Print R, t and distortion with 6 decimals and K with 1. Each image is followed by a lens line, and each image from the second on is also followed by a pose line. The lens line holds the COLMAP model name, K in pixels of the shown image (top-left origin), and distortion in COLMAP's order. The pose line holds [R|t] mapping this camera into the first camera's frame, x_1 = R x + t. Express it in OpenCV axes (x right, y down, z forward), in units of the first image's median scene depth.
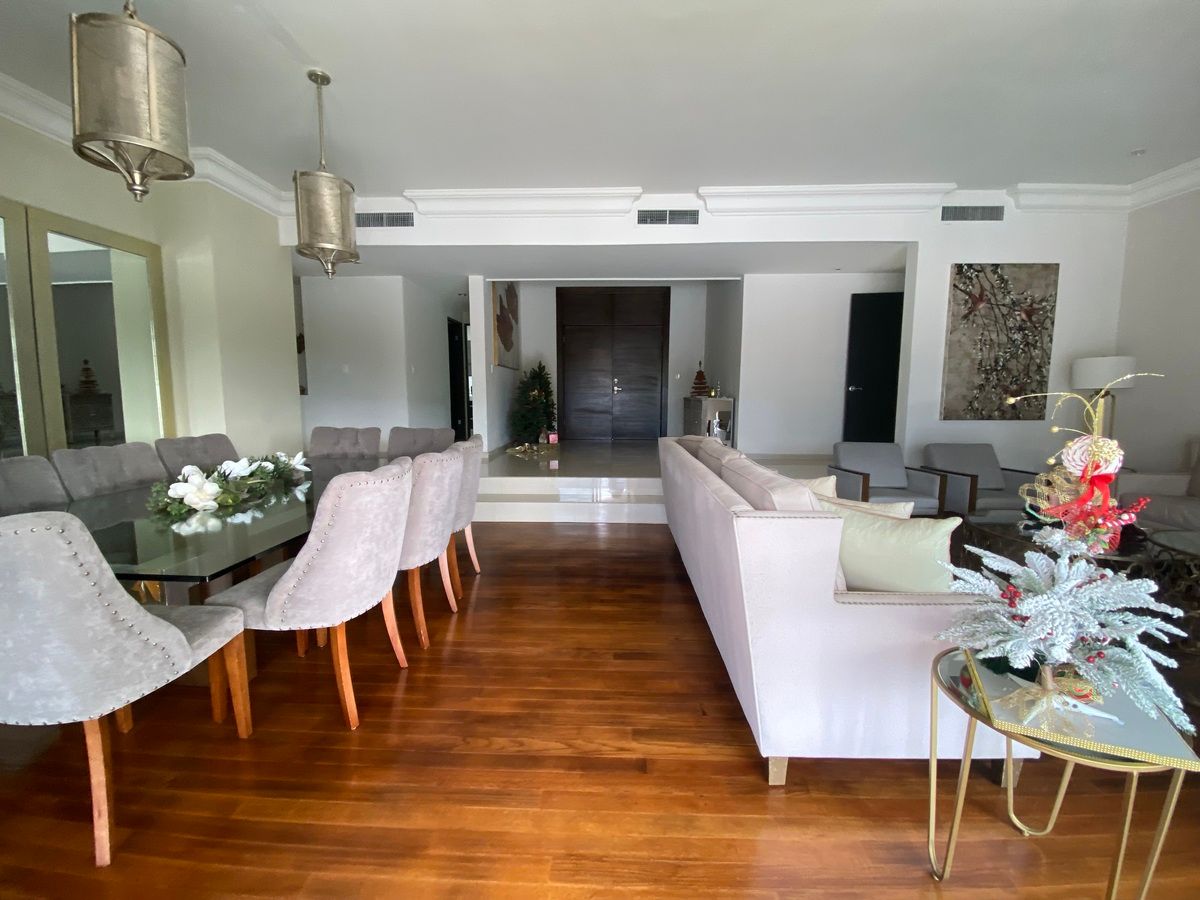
lens RADIAL K [[487.4, 0, 600.0], [0, 487.4, 450.0], [0, 0, 1]] dist [0.016021, -0.018727]
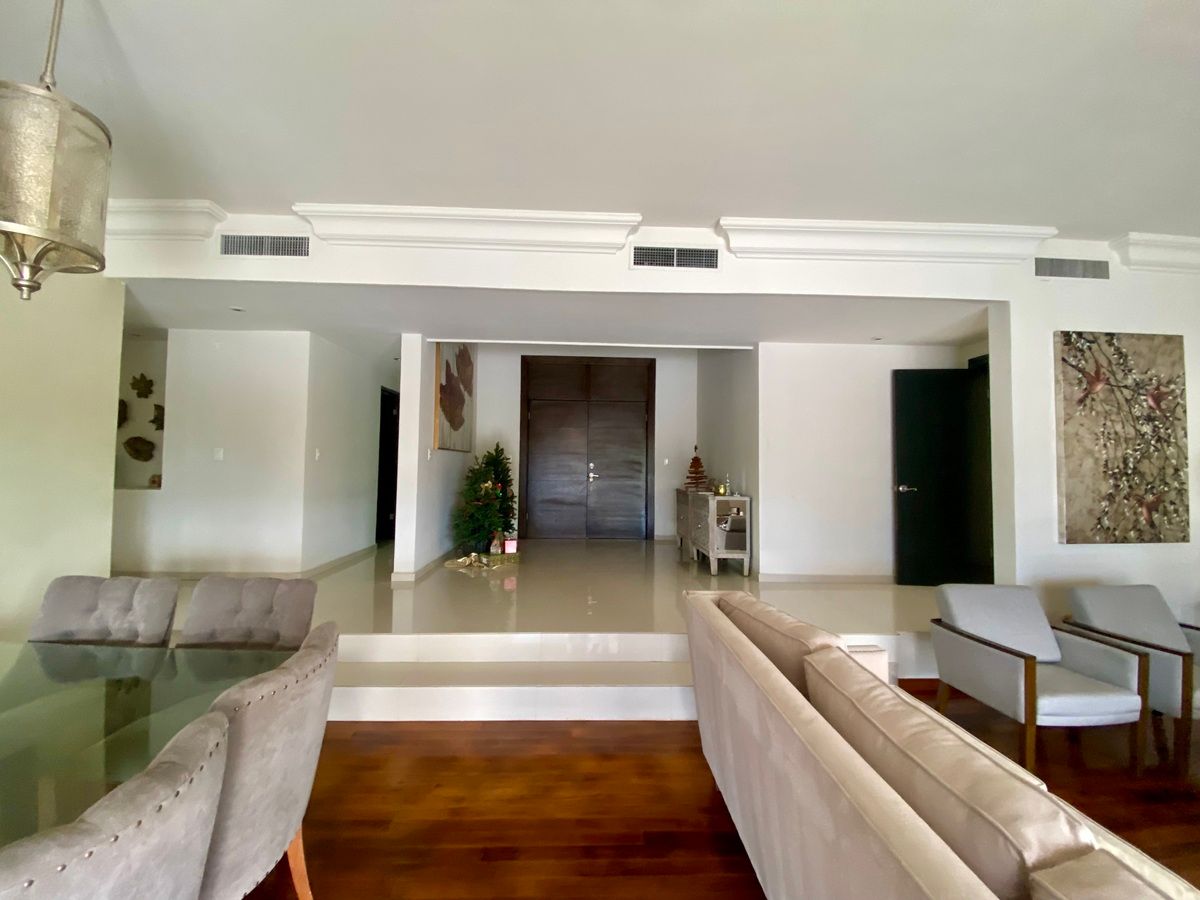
lens RADIAL K [[487.4, 0, 600.0], [0, 487.4, 450.0], [0, 0, 1]] dist [0.016021, -0.018727]
pose [[0.997615, 0.013559, 0.067679, -0.016678], [-0.003630, 0.989466, -0.144722, -0.092075], [-0.068929, 0.144132, 0.987155, 0.340100]]
